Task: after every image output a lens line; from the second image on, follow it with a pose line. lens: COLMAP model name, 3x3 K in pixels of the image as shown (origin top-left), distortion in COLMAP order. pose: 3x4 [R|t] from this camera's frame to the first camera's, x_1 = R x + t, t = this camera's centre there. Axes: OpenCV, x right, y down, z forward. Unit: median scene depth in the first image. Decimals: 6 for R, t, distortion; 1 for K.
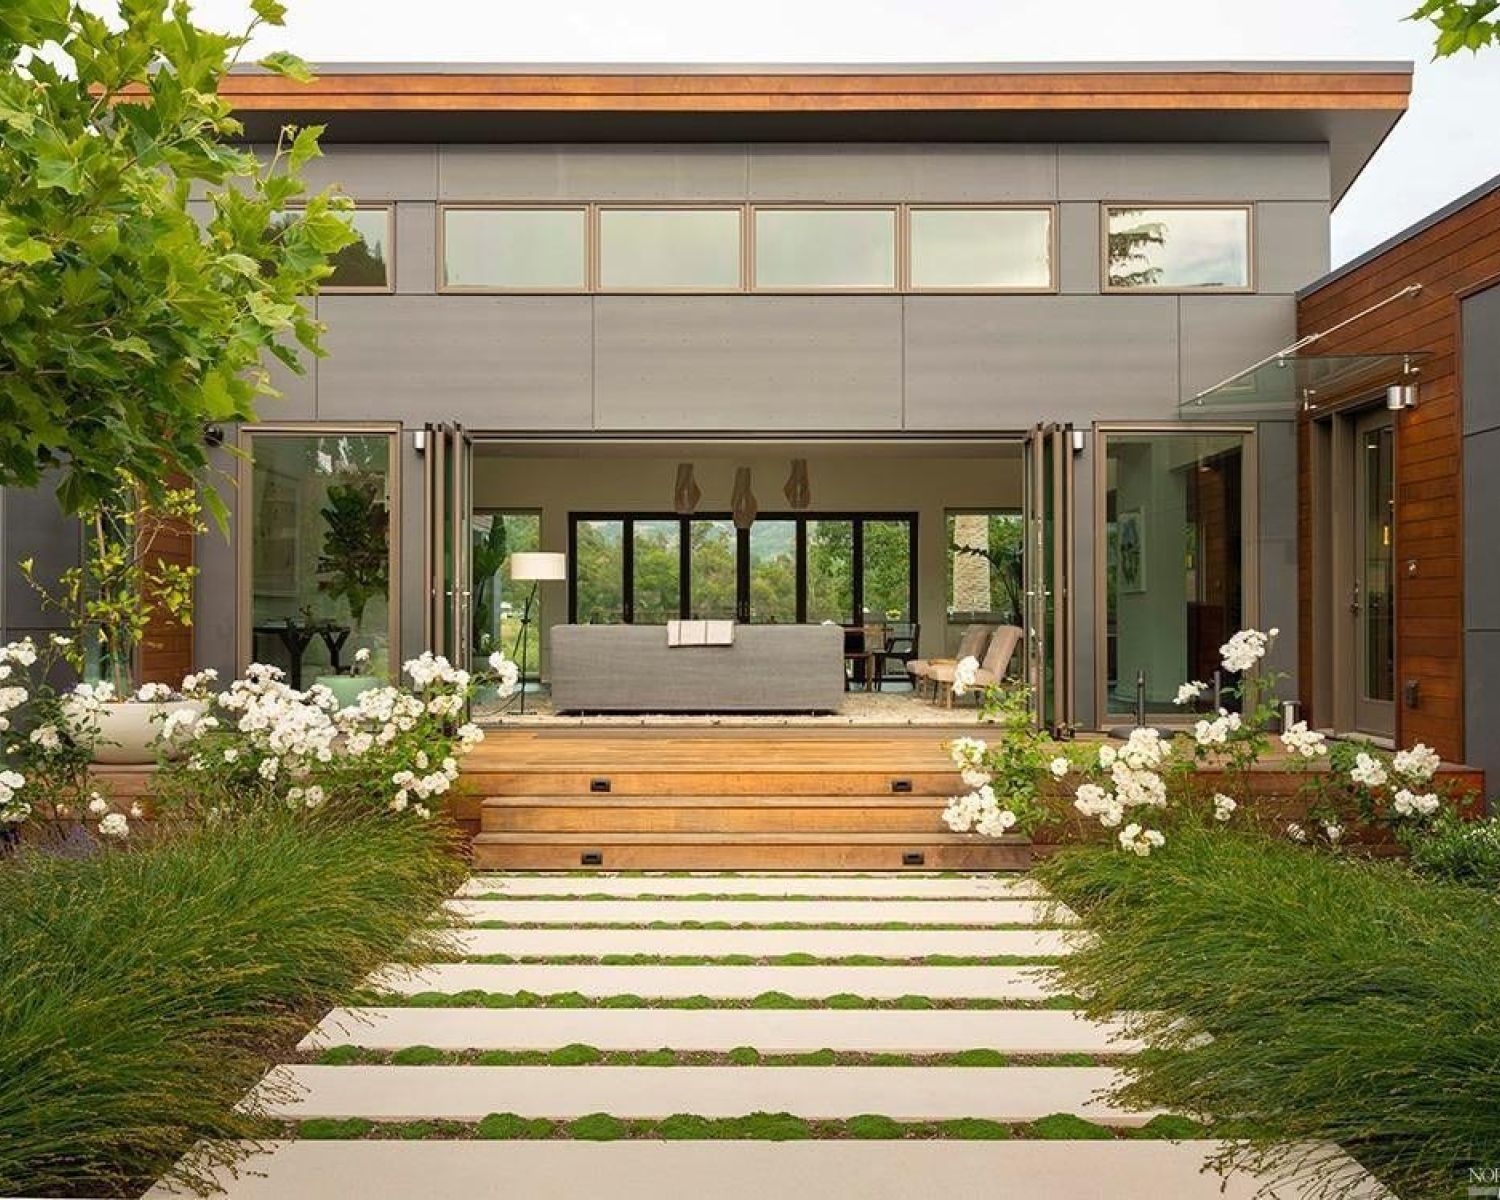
lens RADIAL K [[810.6, 0, 750.0], [0, 810.6, 600.0], [0, 0, 1]] dist [-0.000569, -0.000061]
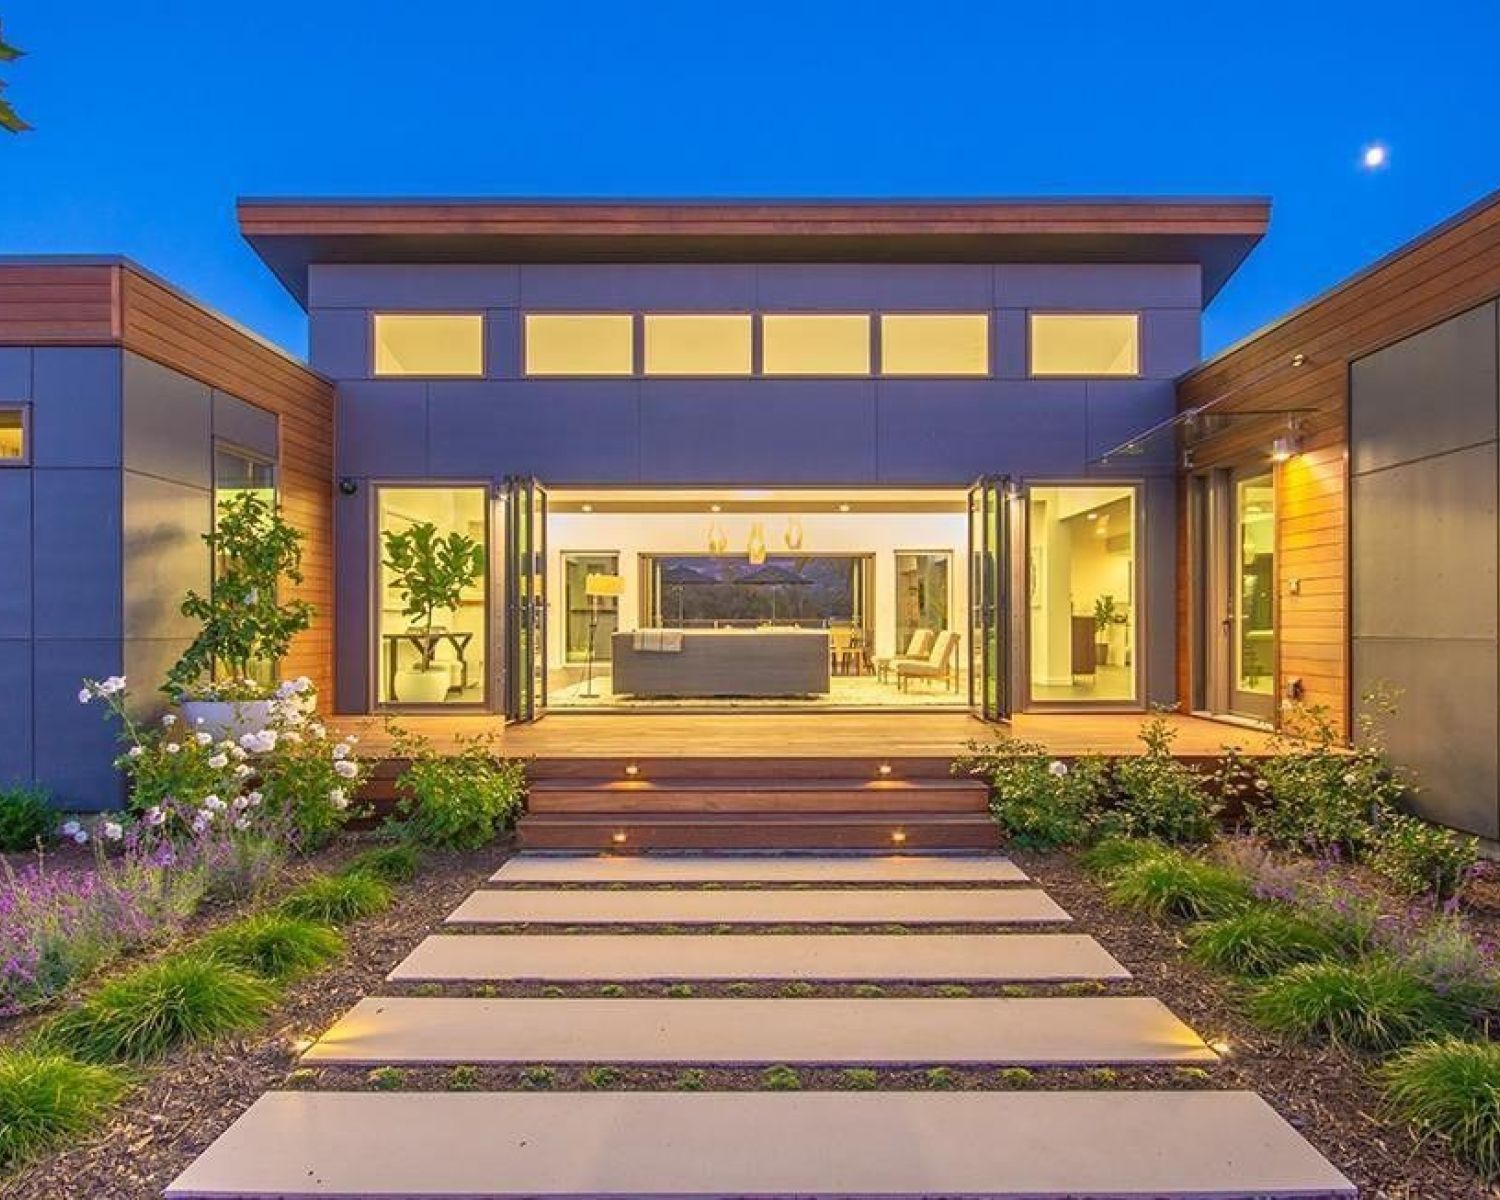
lens RADIAL K [[810.6, 0, 750.0], [0, 810.6, 600.0], [0, 0, 1]] dist [-0.000569, -0.000061]
pose [[0.999861, -0.002405, -0.016485, 0.006965], [0.002205, 0.999923, -0.012181, -0.005111], [0.016513, 0.012143, 0.999790, -0.315648]]
